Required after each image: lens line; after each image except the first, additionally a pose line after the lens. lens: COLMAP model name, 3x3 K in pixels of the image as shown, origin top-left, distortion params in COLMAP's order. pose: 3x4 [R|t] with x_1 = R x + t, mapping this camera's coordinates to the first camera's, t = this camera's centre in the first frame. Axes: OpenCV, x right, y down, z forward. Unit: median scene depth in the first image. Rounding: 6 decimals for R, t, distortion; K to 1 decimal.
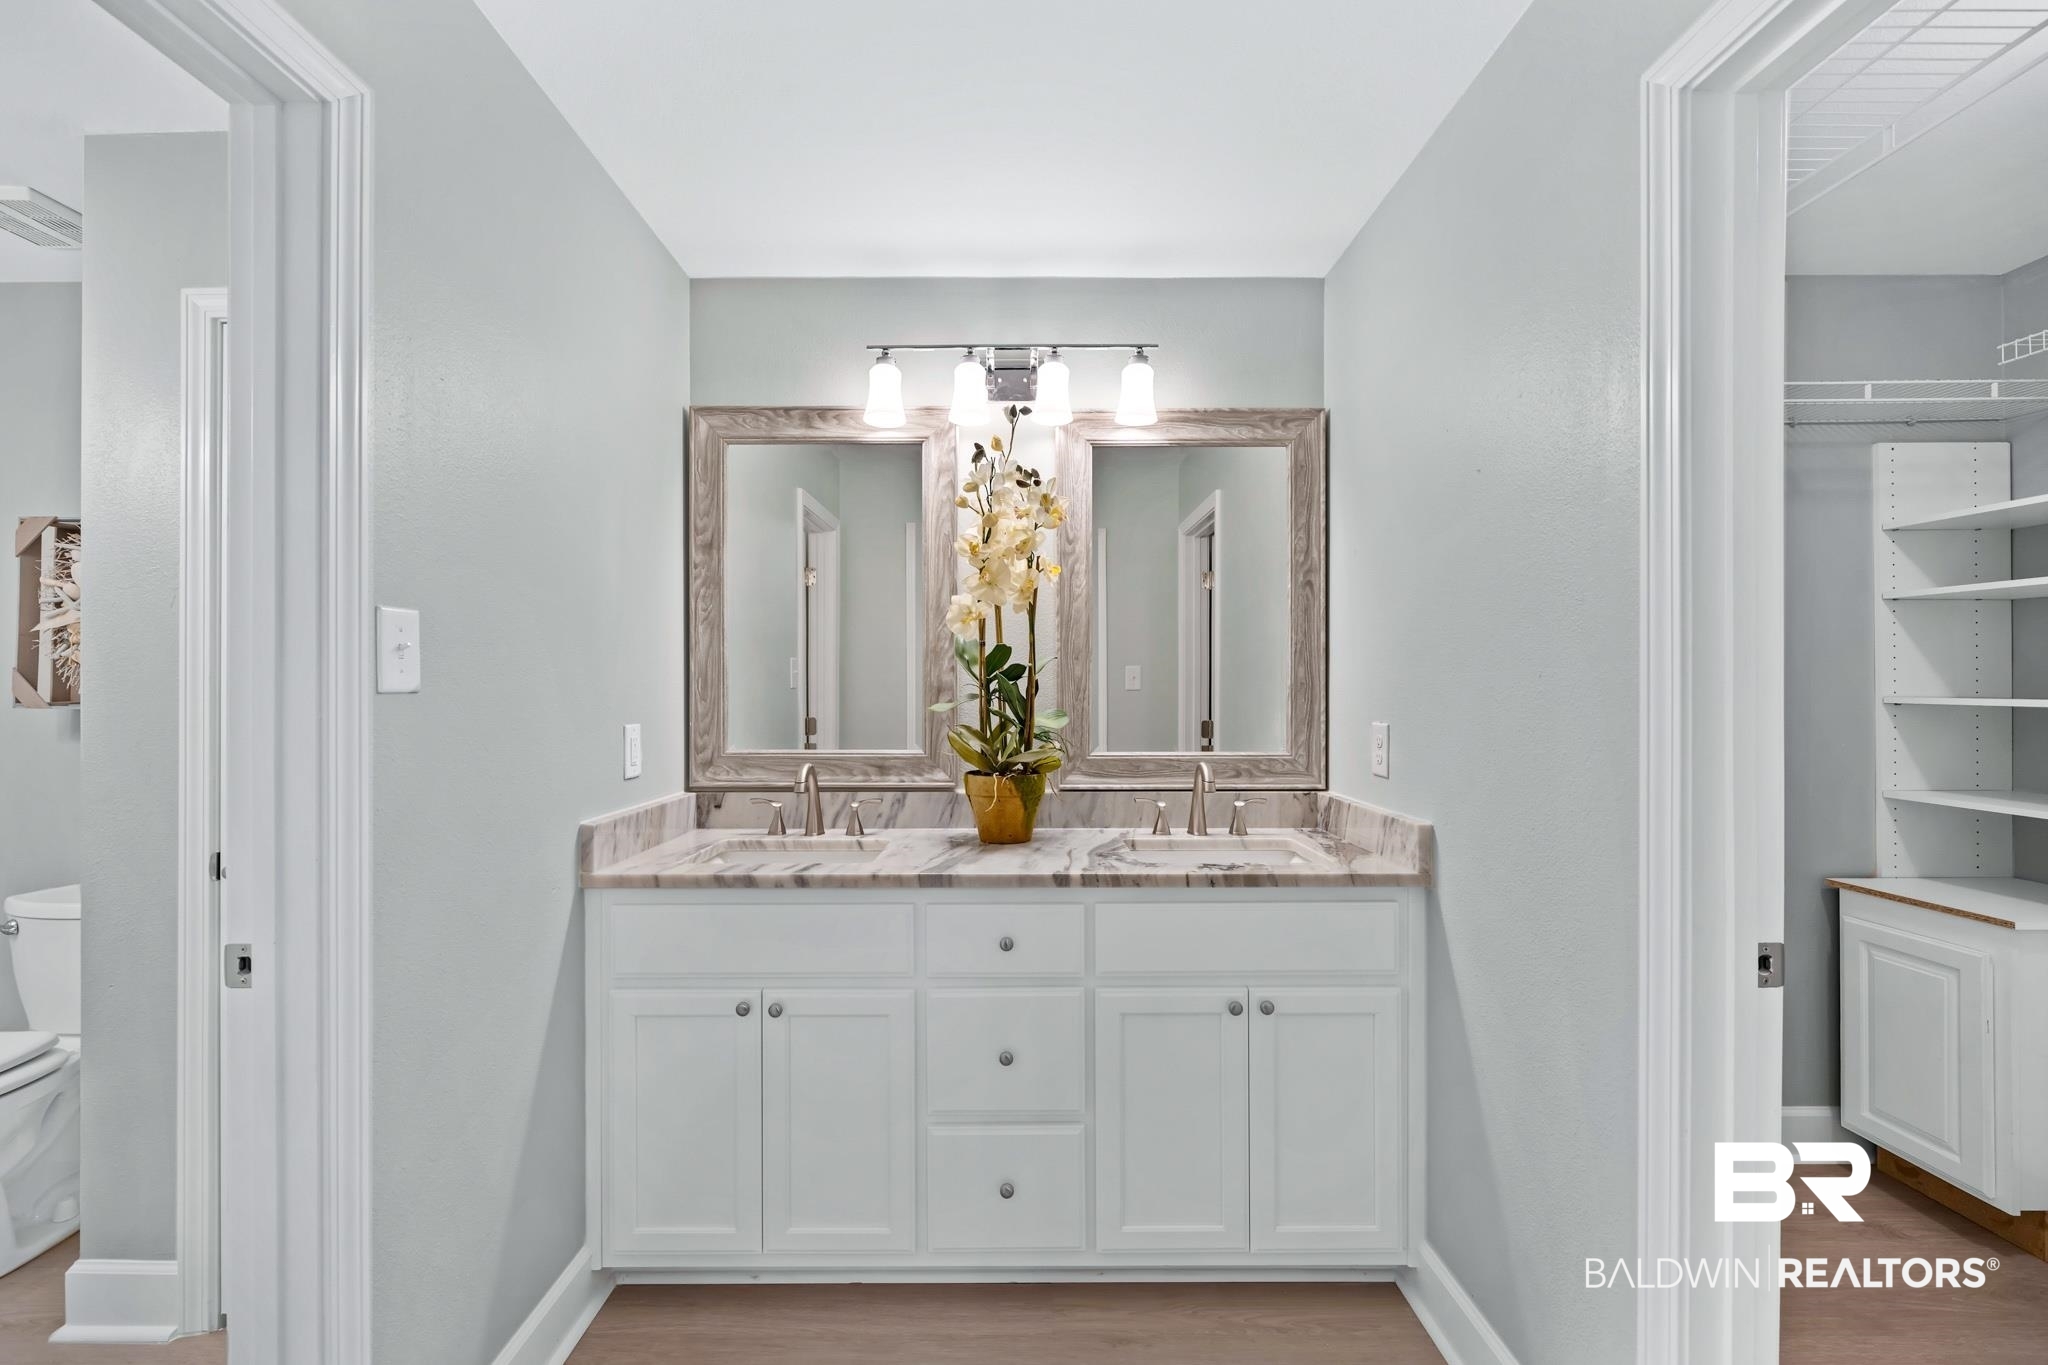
lens RADIAL K [[821.1, 0, 1024.0], [0, 821.1, 682.5], [0, 0, 1]] dist [-0.000181, -0.000767]
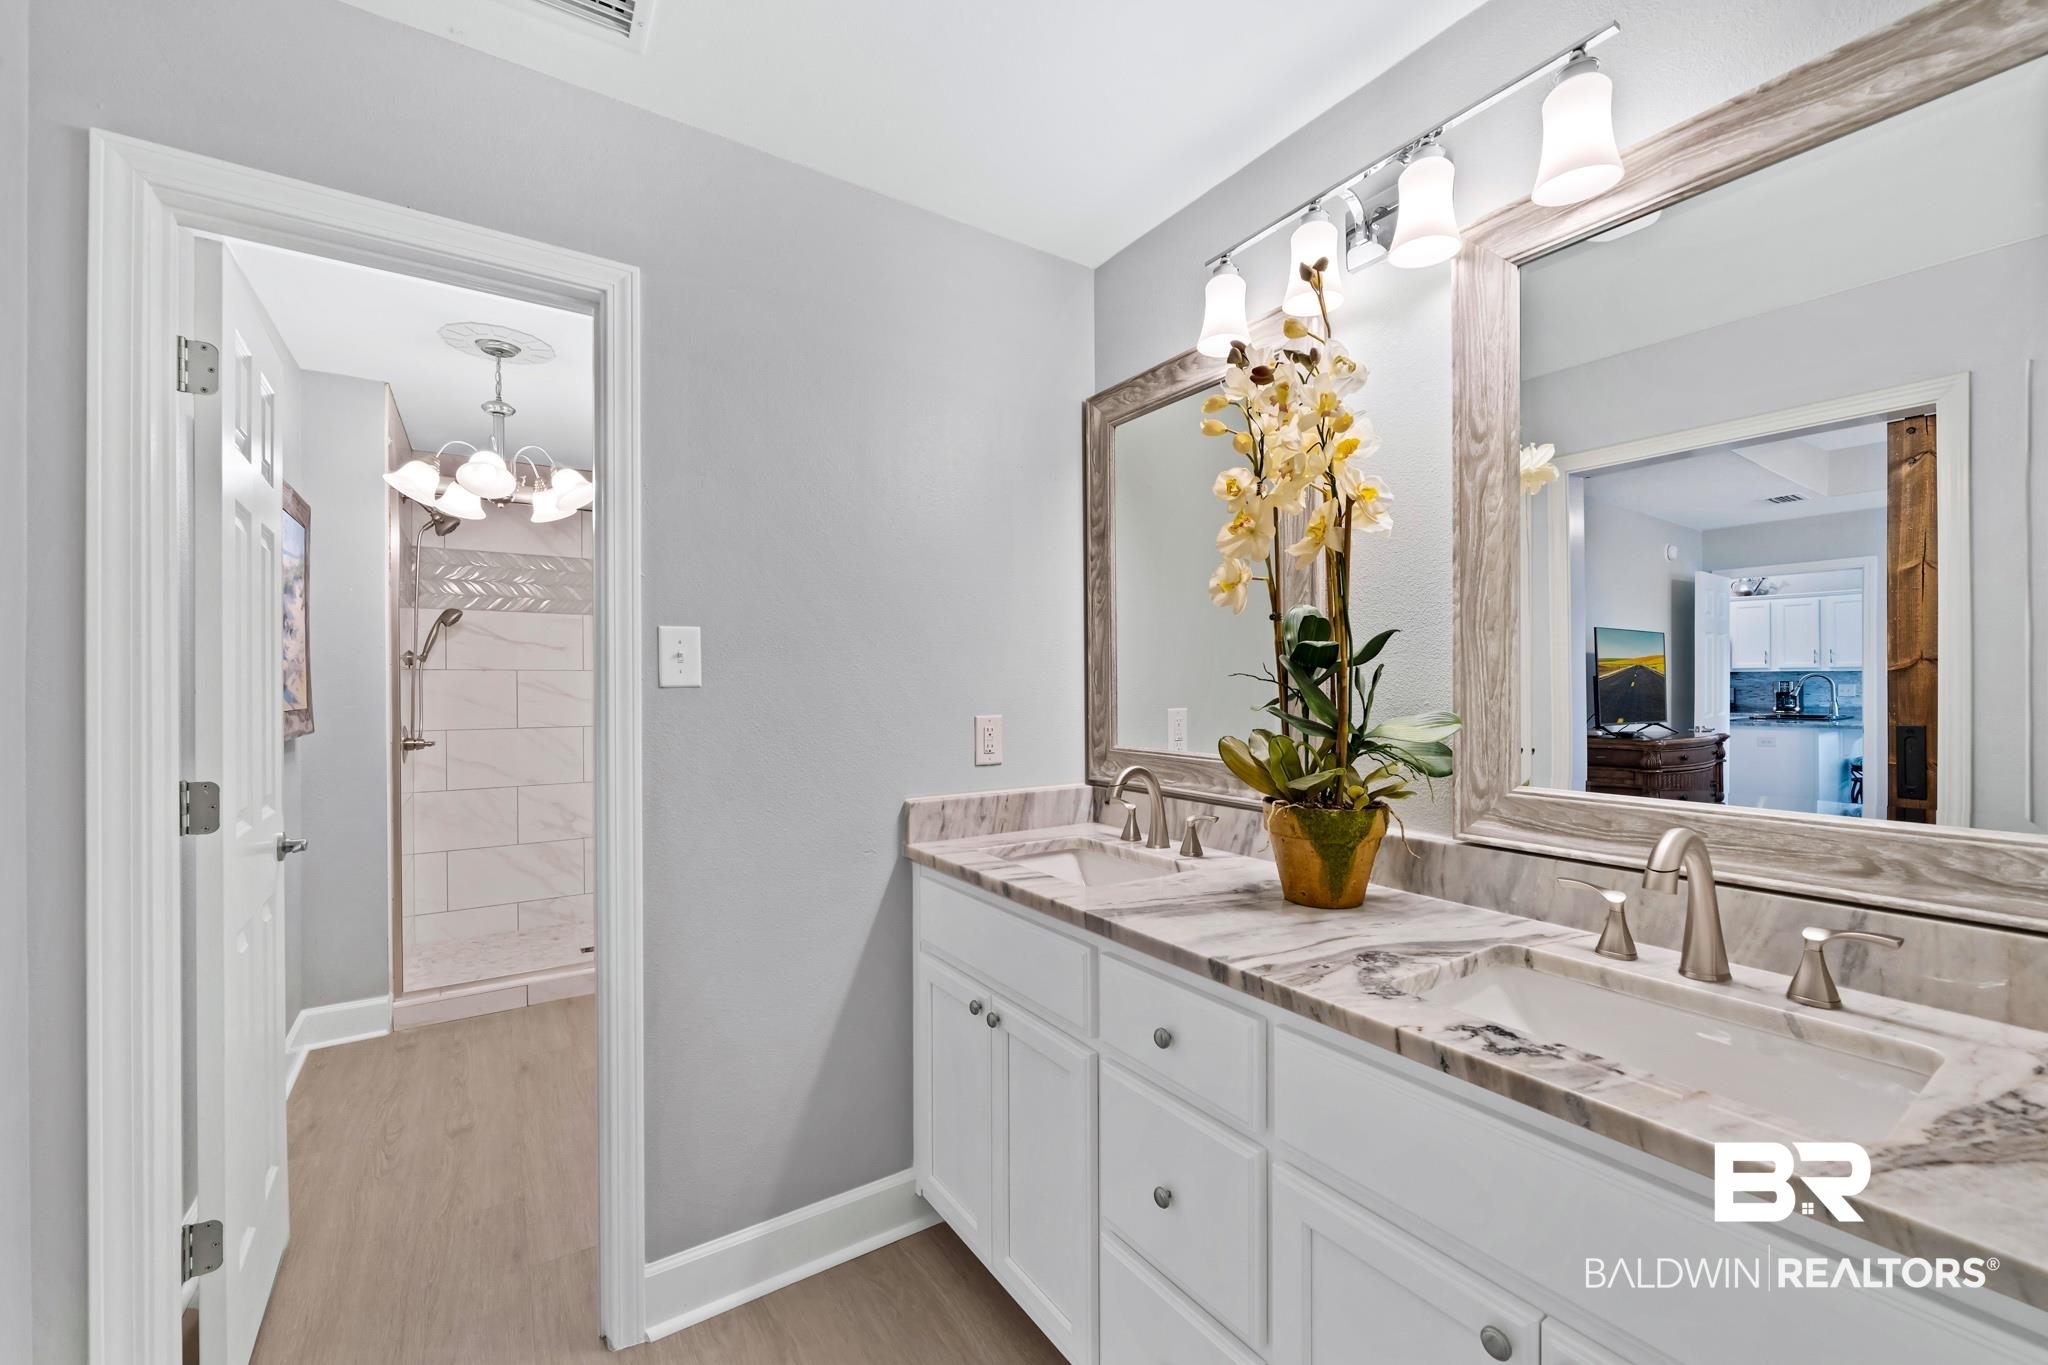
lens RADIAL K [[821.1, 0, 1024.0], [0, 821.1, 682.5], [0, 0, 1]] dist [-0.000181, -0.000767]
pose [[0.544950, -0.003515, -0.838461, 0.389007], [0.013328, 0.999901, 0.004470, 0.003123], [0.838363, -0.013611, 0.544943, 0.387785]]
